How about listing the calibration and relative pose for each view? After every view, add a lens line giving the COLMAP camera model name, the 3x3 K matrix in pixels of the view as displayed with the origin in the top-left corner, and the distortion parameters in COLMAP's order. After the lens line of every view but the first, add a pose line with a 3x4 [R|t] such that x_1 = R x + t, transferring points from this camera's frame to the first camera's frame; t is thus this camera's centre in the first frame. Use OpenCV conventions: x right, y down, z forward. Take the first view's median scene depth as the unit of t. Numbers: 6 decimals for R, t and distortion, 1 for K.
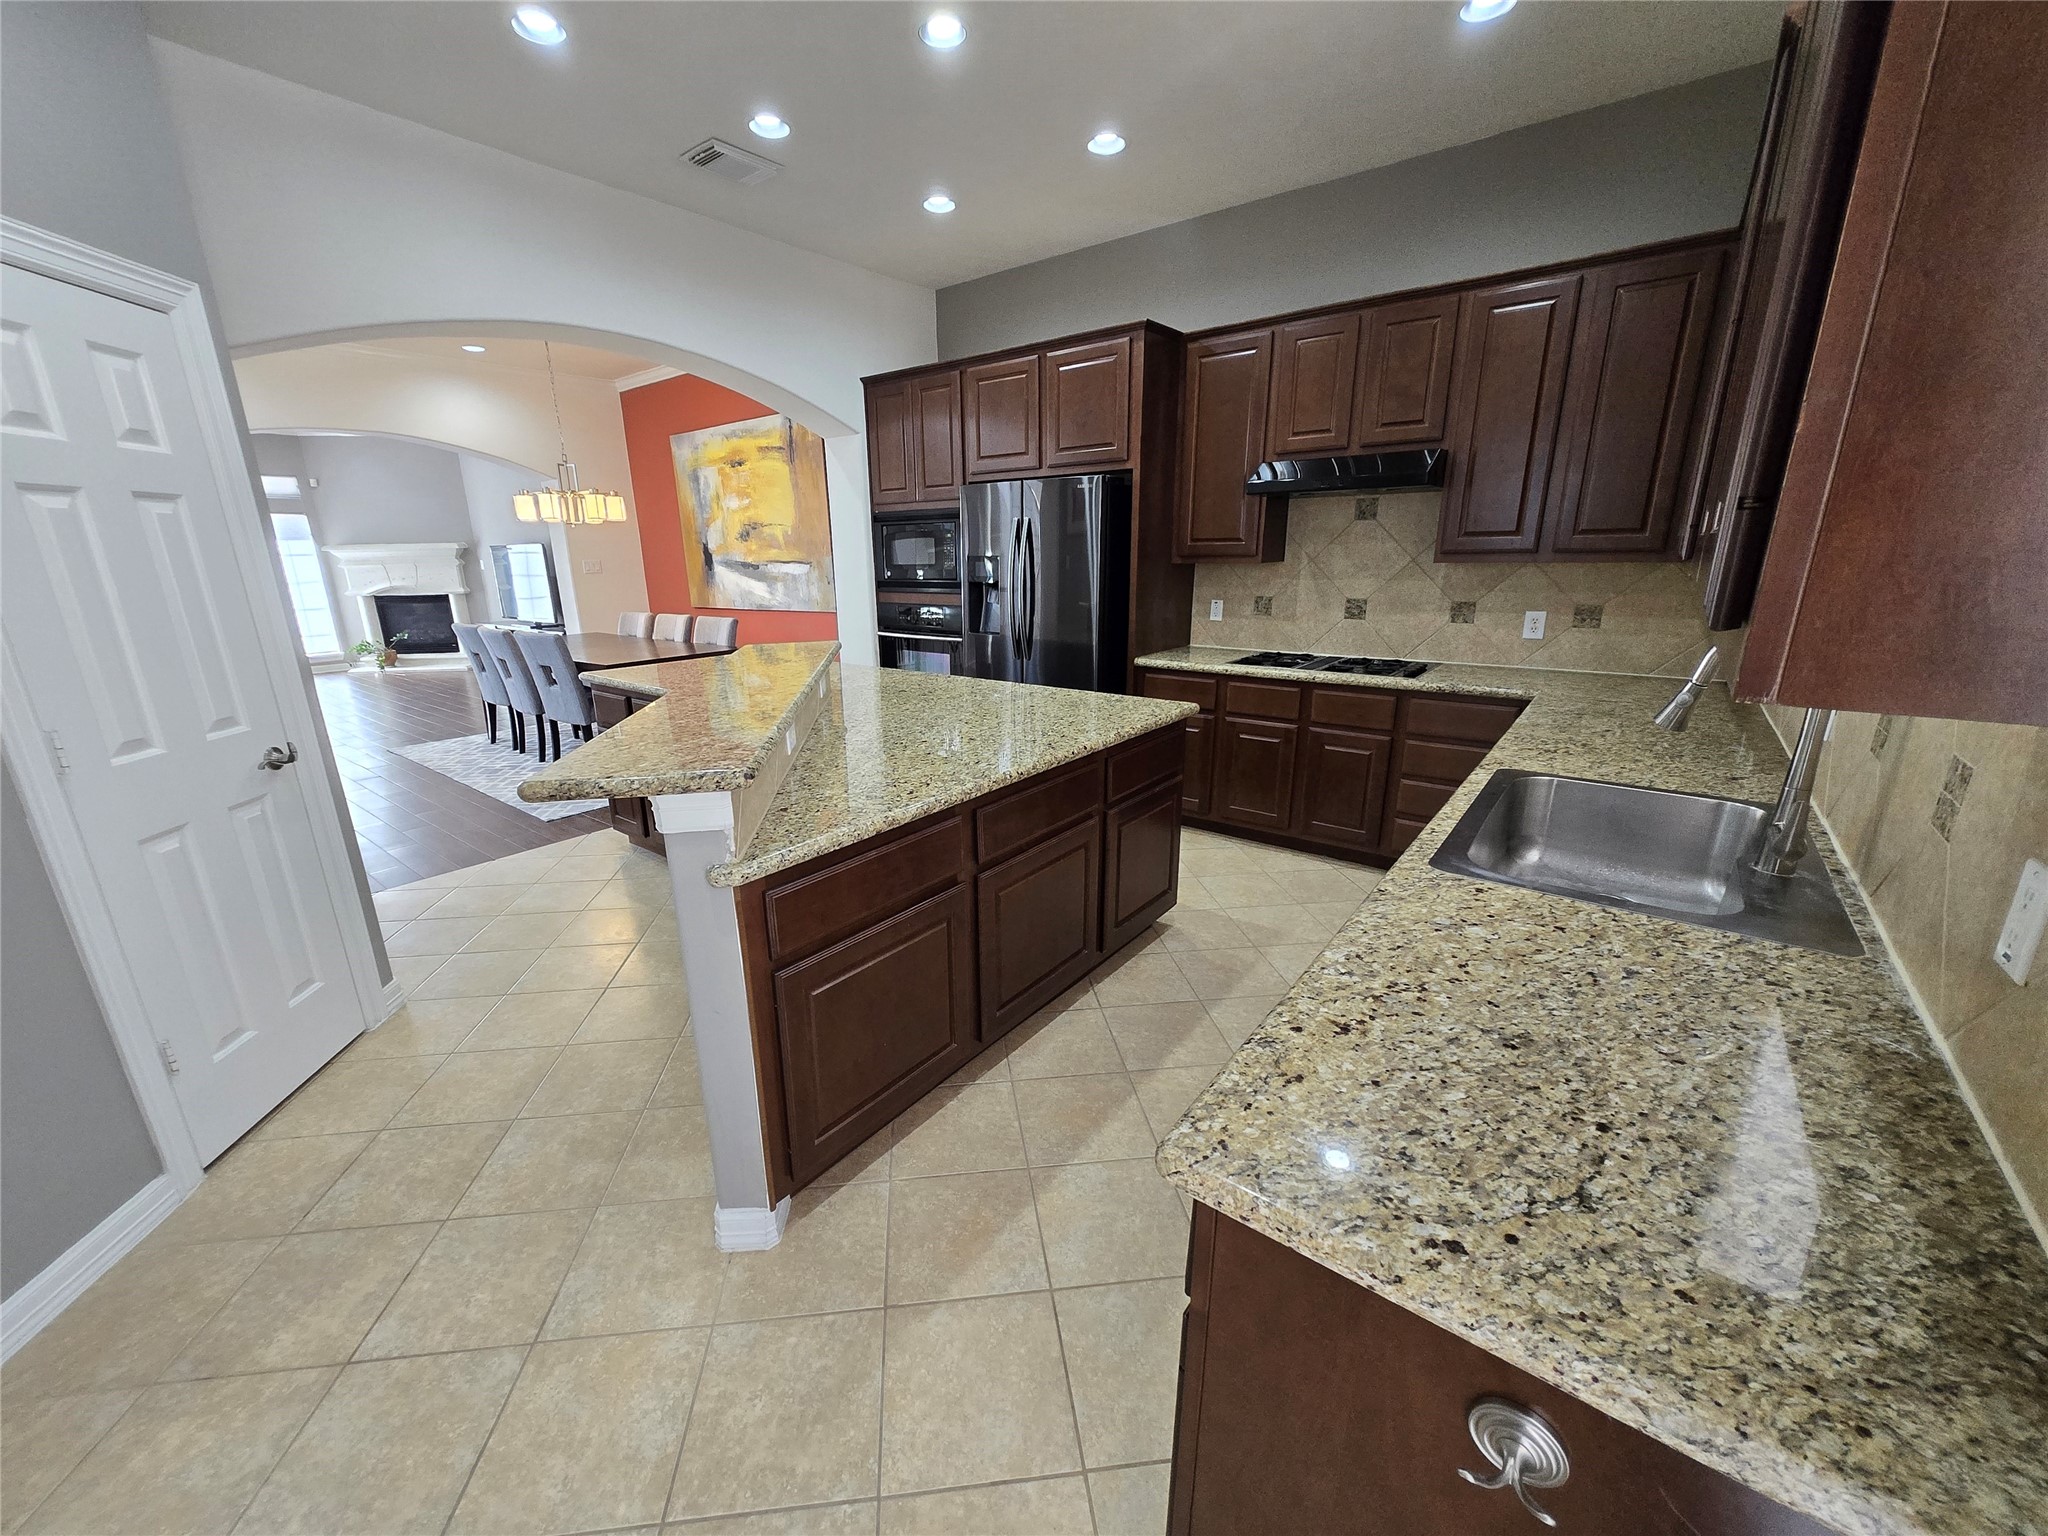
lens RADIAL K [[800.4, 0, 1010.3], [0, 800.4, 776.0], [0, 0, 1]] dist [-0.001257, -0.000719]
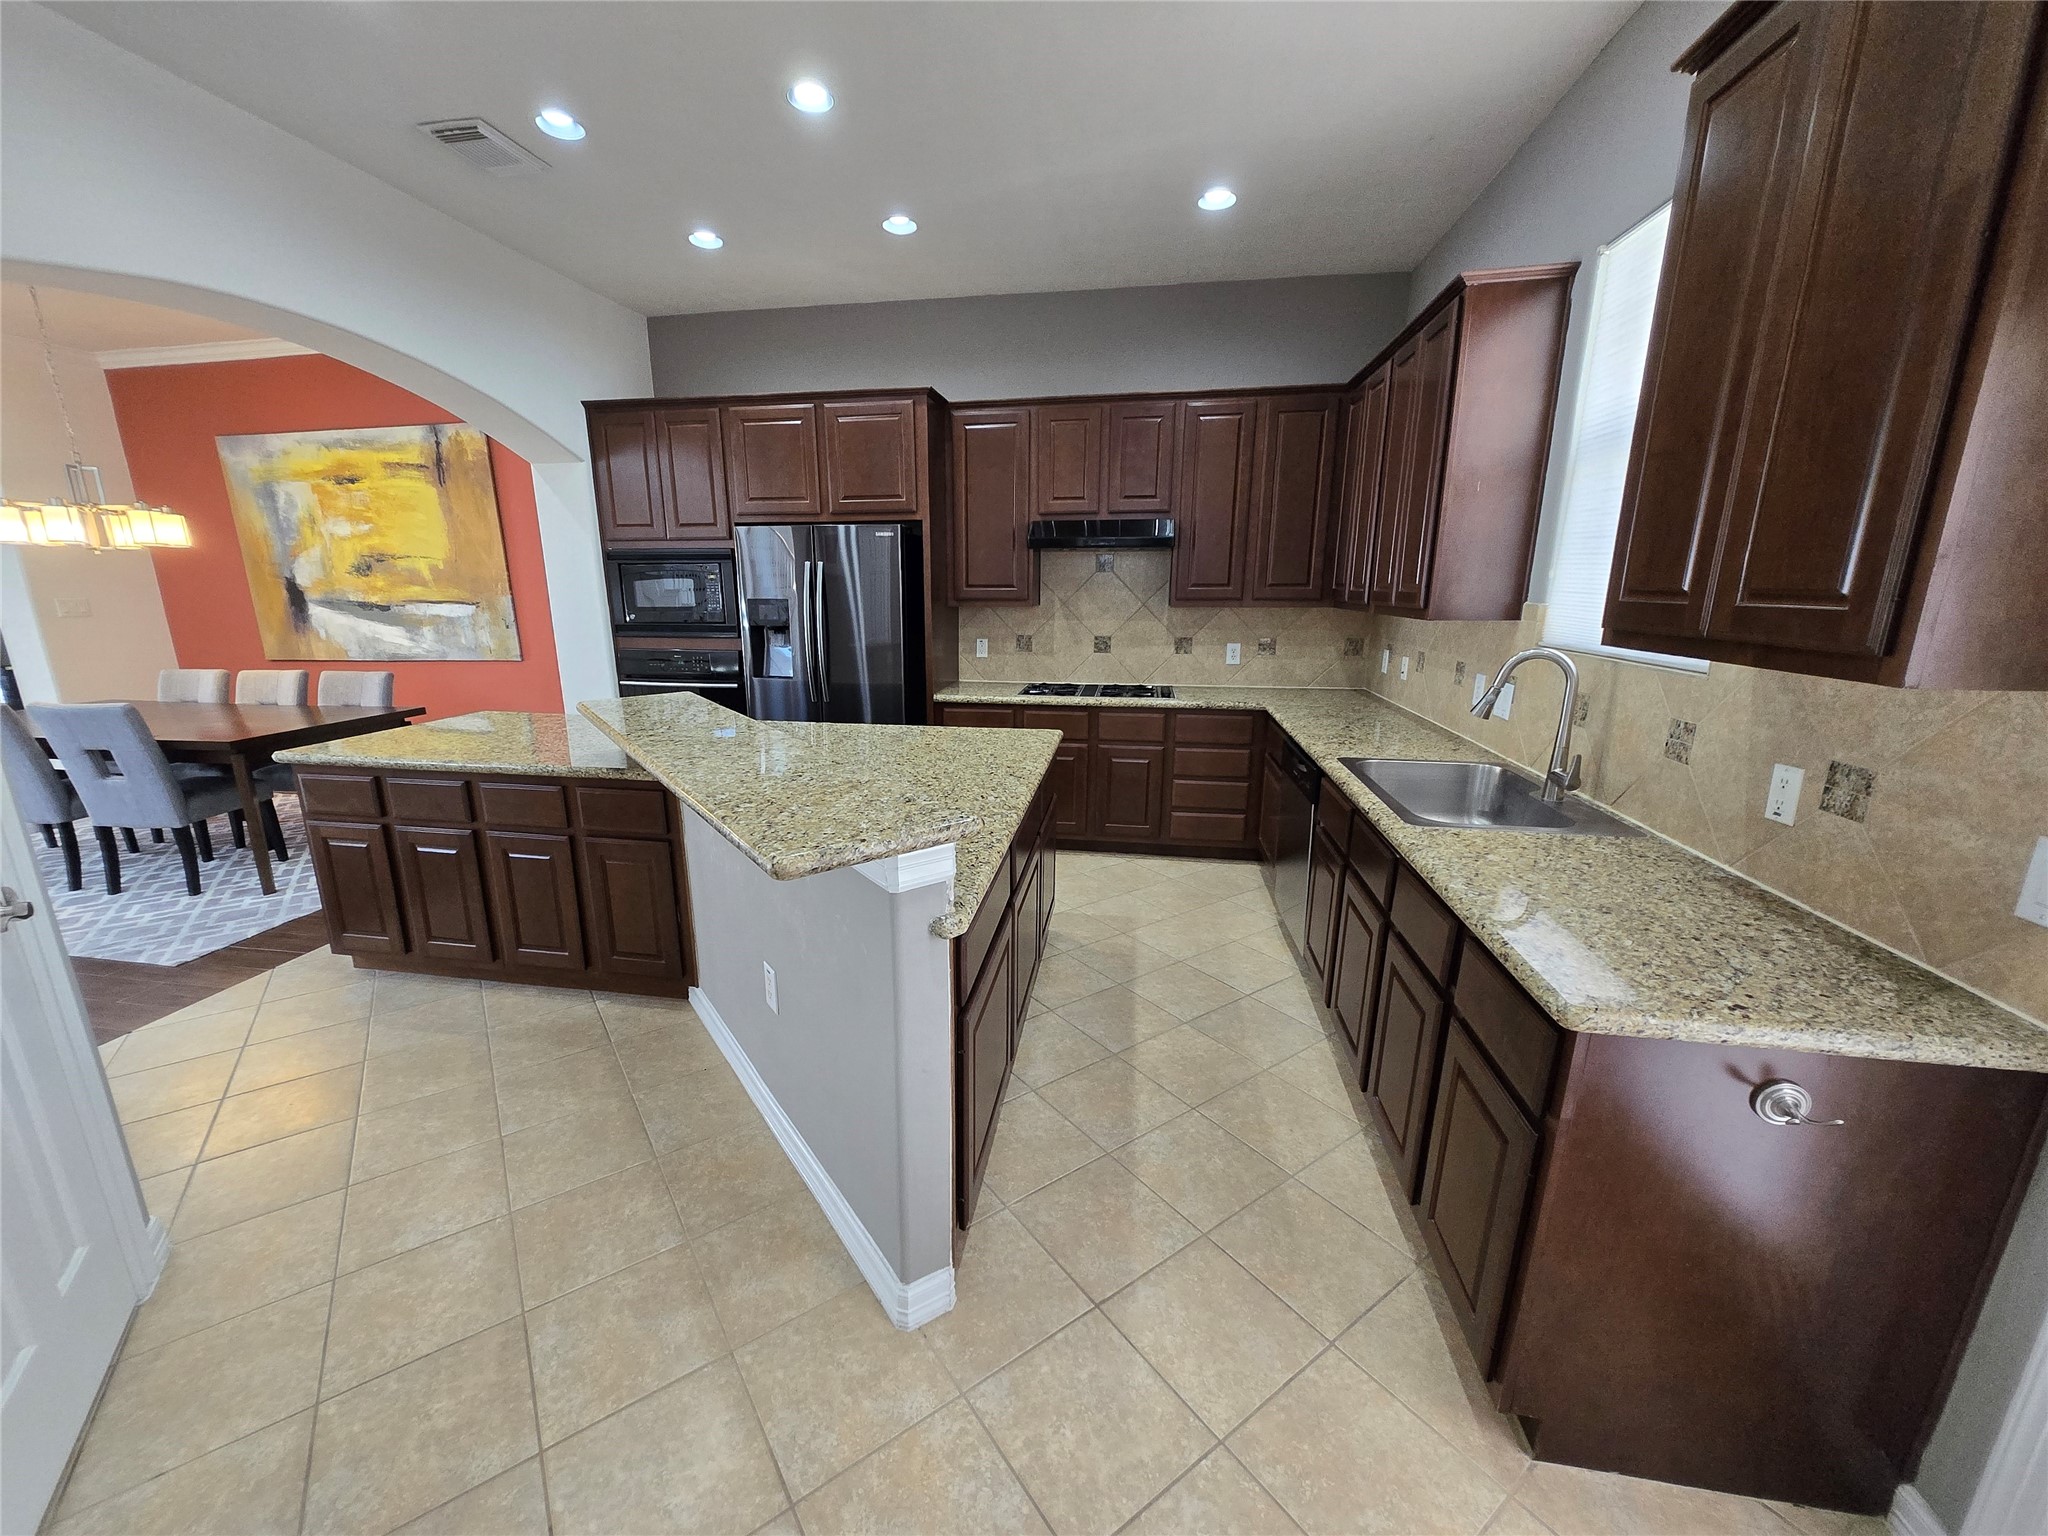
lens RADIAL K [[800.4, 0, 990.0], [0, 800.4, 773.7], [0, 0, 1]] dist [-0.001257, -0.000719]
pose [[0.876931, -0.098195, 0.470477, -0.286824], [0.119867, 0.992657, -0.016241, -0.015791], [-0.465428, 0.070637, 0.882263, 0.030263]]
